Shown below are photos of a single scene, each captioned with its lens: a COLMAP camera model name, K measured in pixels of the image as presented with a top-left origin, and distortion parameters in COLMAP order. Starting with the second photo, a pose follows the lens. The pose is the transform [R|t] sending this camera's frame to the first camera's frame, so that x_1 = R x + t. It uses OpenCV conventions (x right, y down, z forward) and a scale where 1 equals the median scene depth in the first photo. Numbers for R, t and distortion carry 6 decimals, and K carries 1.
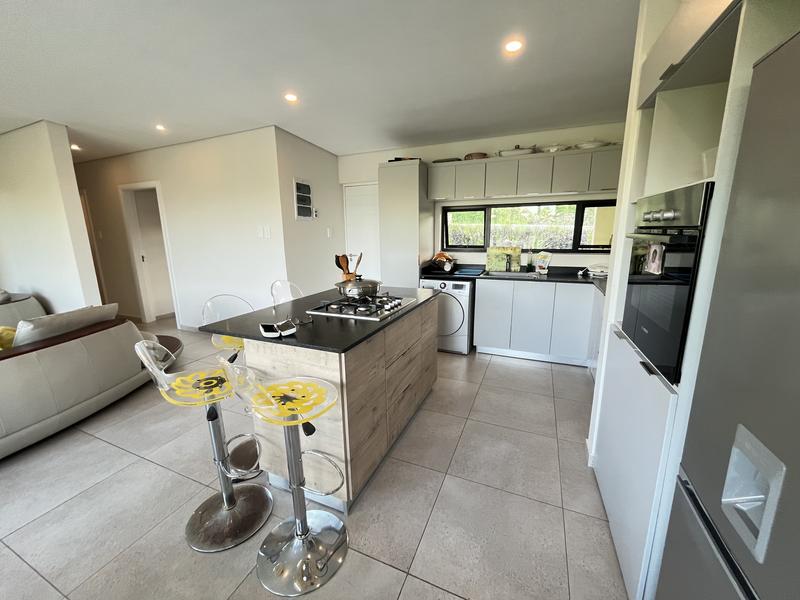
lens RADIAL K [[321.8, 0, 396.4], [0, 321.8, 300.1], [0, 0, 1]] dist [-0.003555, -0.000248]
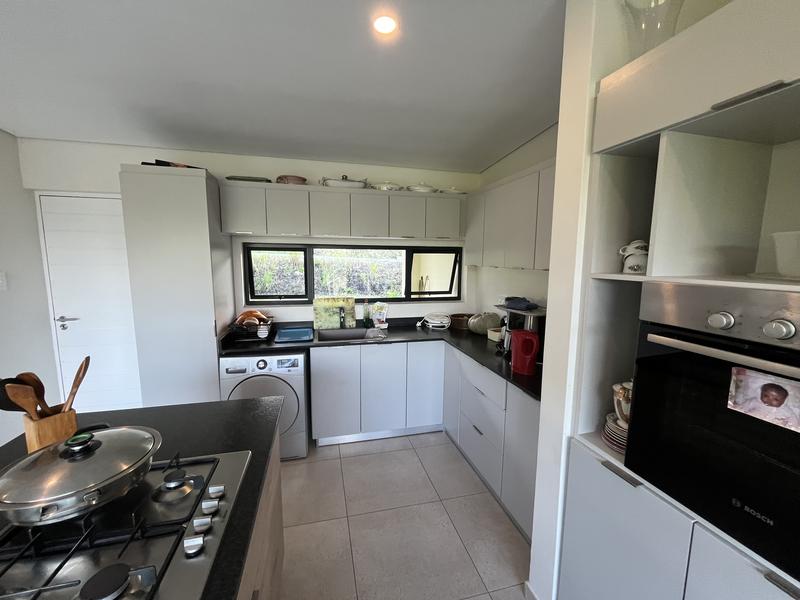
lens RADIAL K [[321.8, 0, 398.9], [0, 321.8, 300.3], [0, 0, 1]] dist [-0.003555, -0.000248]
pose [[0.789819, -0.058595, 0.610535, -0.026487], [0.108495, 0.993076, -0.045046, -0.110602], [-0.603668, 0.101818, 0.790707, 0.288076]]
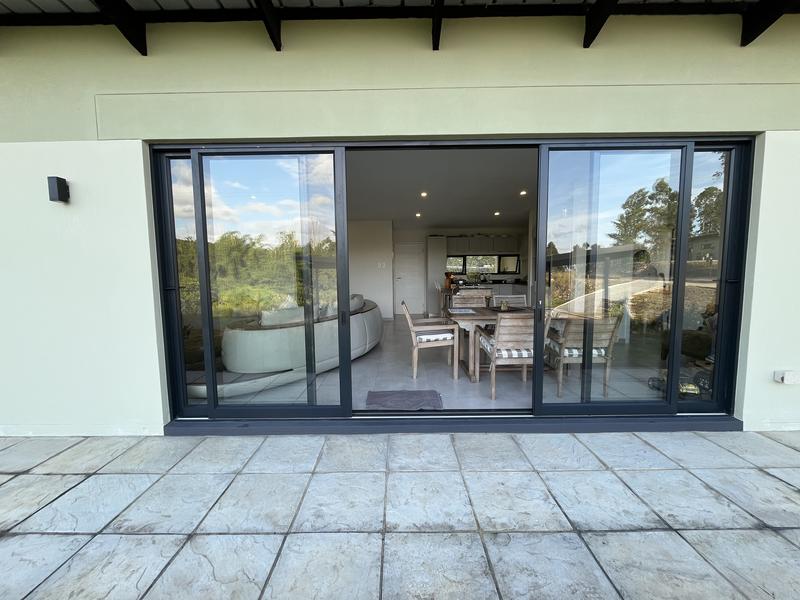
lens RADIAL K [[321.8, 0, 398.5], [0, 321.8, 300.9], [0, 0, 1]] dist [-0.003555, -0.000248]
pose [[0.920397, -0.032562, 0.389627, -1.169712], [0.081998, 0.990440, -0.110926, 0.276958], [-0.382290, 0.134045, 0.914268, -0.987972]]
